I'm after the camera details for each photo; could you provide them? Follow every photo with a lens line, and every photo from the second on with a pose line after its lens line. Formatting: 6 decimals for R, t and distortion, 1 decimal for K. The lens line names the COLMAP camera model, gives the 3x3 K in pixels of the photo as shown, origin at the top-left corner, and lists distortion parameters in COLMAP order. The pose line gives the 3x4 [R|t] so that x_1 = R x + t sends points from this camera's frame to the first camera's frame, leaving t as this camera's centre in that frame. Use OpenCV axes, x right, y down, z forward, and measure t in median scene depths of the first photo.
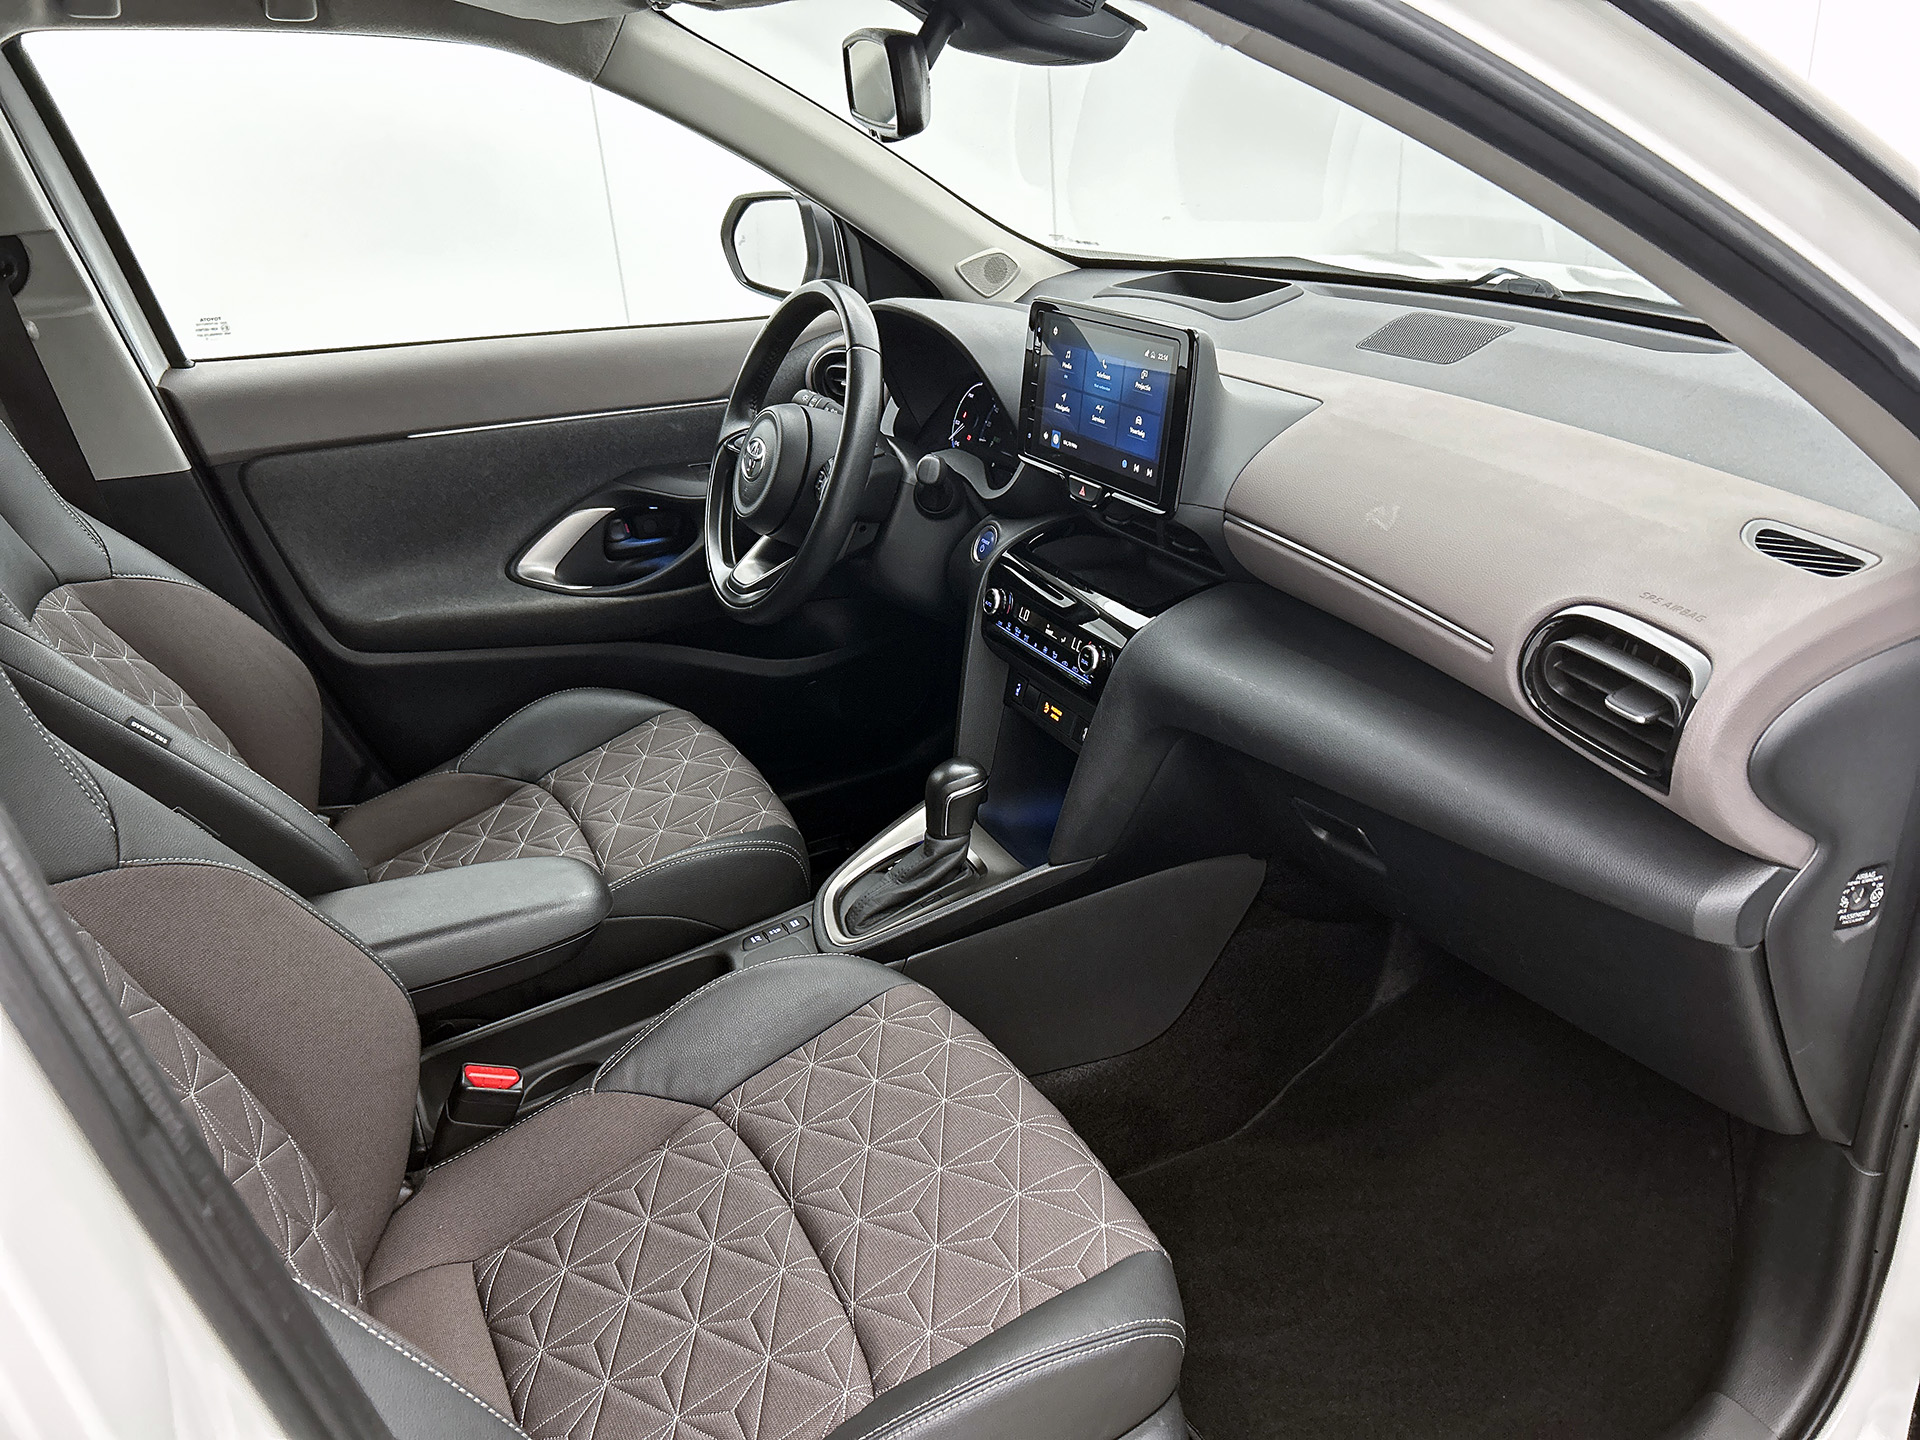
lens RADIAL K [[1420.1, 0, 968.2], [0, 1420.1, 726.1], [0, 0, 1]] dist [0.032100, -0.048255]
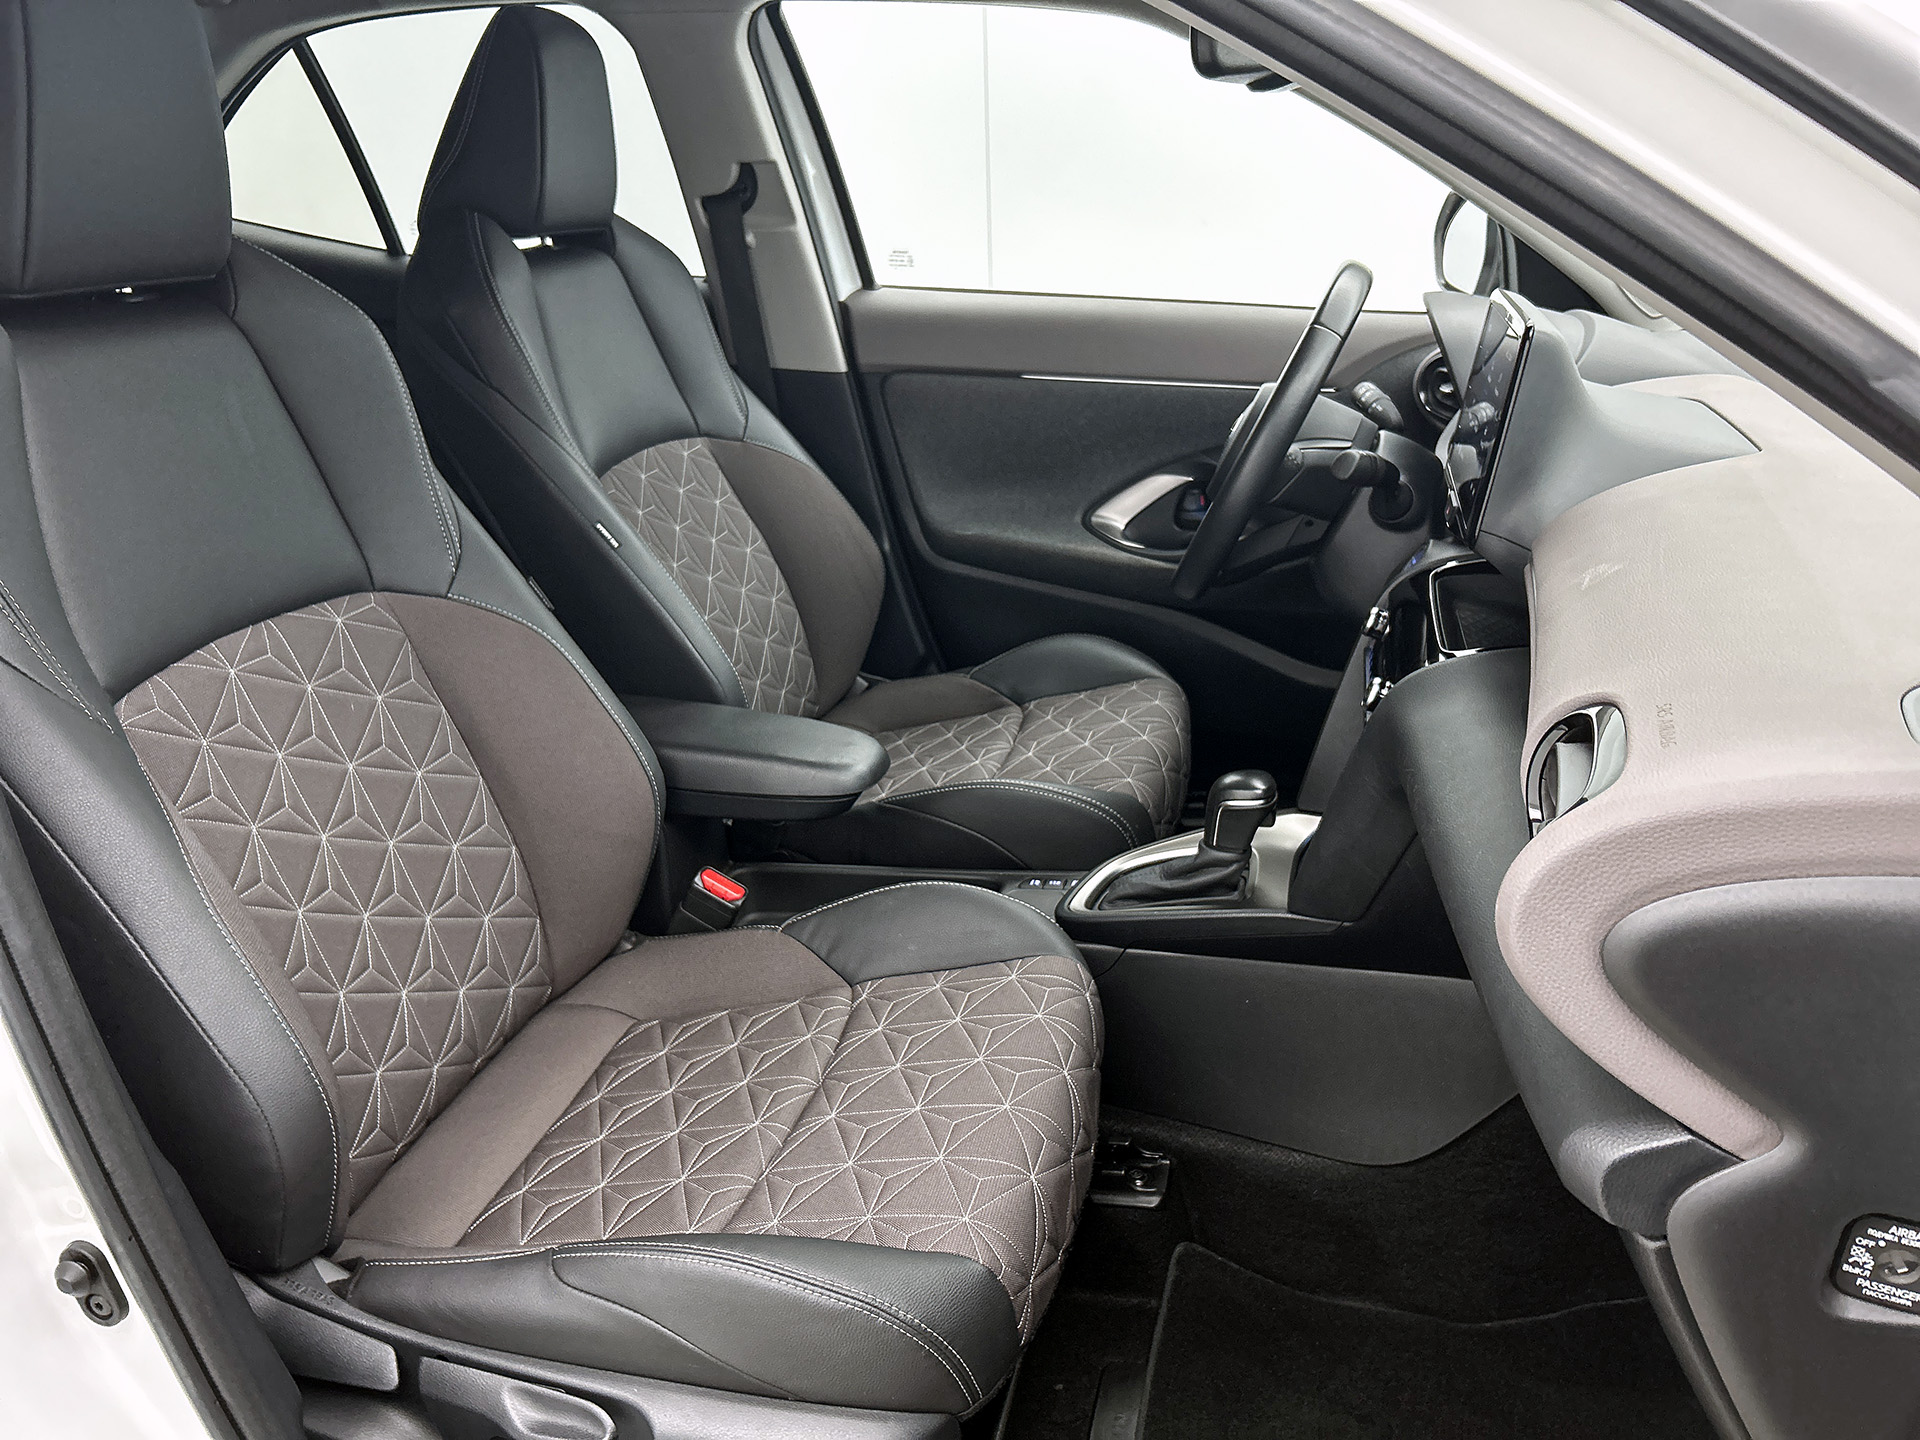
lens RADIAL K [[1420.1, 0, 962.6], [0, 1420.1, 728.5], [0, 0, 1]] dist [0.032100, -0.048255]
pose [[0.758760, 0.283427, -0.586475, 0.315338], [-0.294011, 0.952455, 0.079914, -0.017705], [0.581241, 0.111795, 0.806016, 0.118819]]
